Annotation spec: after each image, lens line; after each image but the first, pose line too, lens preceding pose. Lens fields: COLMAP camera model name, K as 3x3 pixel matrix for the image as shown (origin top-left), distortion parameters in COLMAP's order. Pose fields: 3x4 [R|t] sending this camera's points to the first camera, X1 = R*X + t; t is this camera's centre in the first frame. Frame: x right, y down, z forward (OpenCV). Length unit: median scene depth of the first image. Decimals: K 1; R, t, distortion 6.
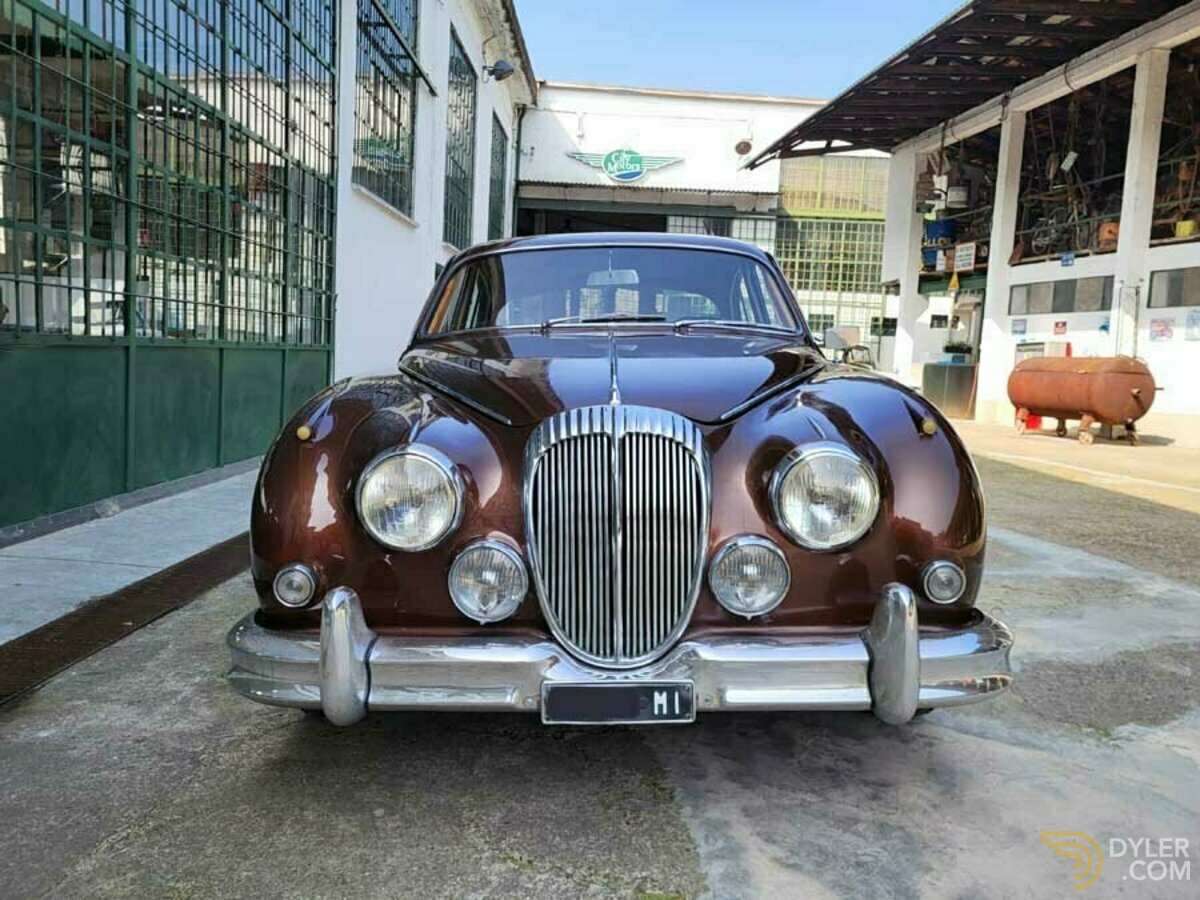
lens RADIAL K [[930.3, 0, 628.9], [0, 930.3, 426.9], [0, 0, 1]] dist [0.050175, -0.034197]
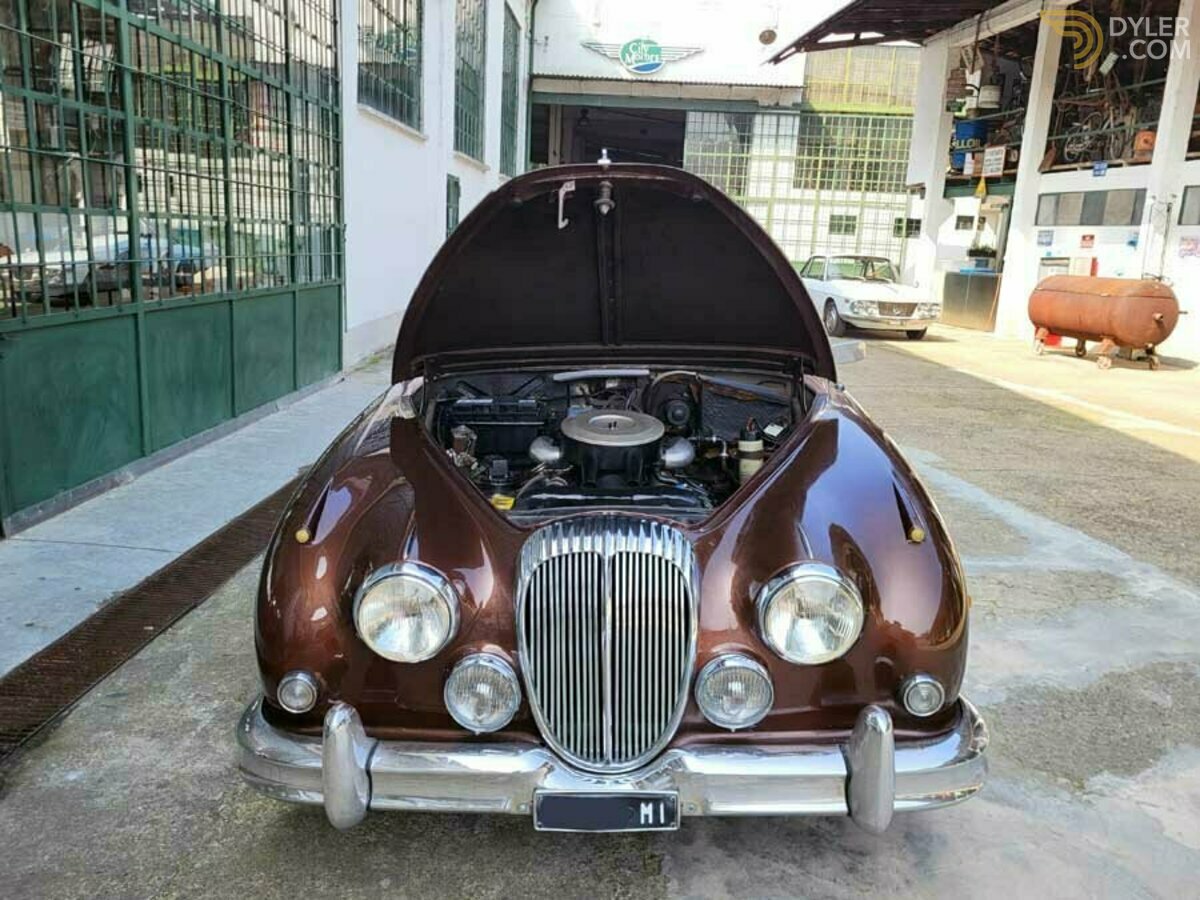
lens RADIAL K [[930.3, 0, 633.7], [0, 930.3, 428.2], [0, 0, 1]] dist [0.050175, -0.034197]
pose [[0.999876, 0.007307, -0.013928, 0.012392], [-0.005558, 0.992550, 0.121714, -0.105557], [0.014714, -0.121622, 0.992467, 0.001651]]
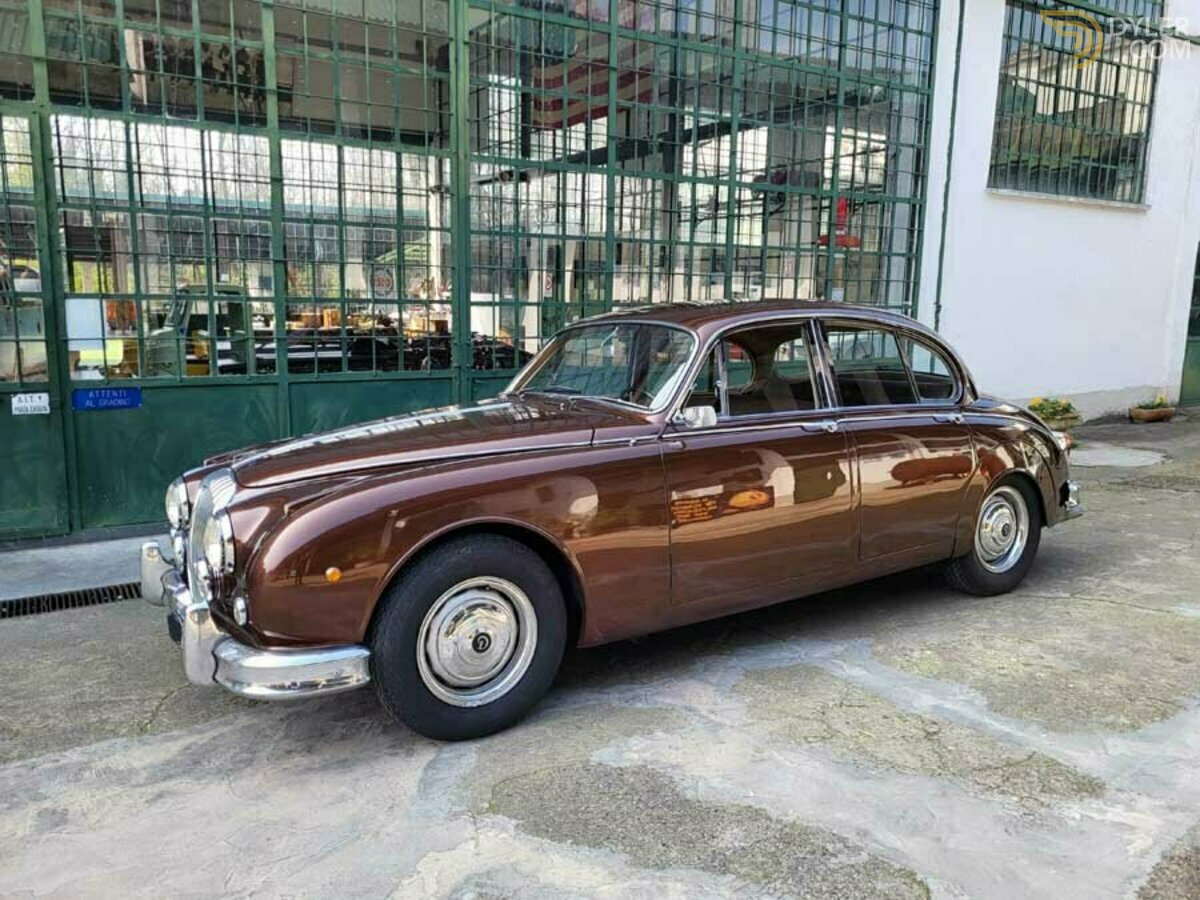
lens RADIAL K [[930.3, 0, 605.3], [0, 930.3, 452.6], [0, 0, 1]] dist [0.050175, -0.034197]
pose [[0.531976, 0.108673, -0.839757, 0.809232], [-0.056290, 0.994075, 0.092985, -0.116910], [0.844886, -0.002196, 0.534941, 0.289139]]
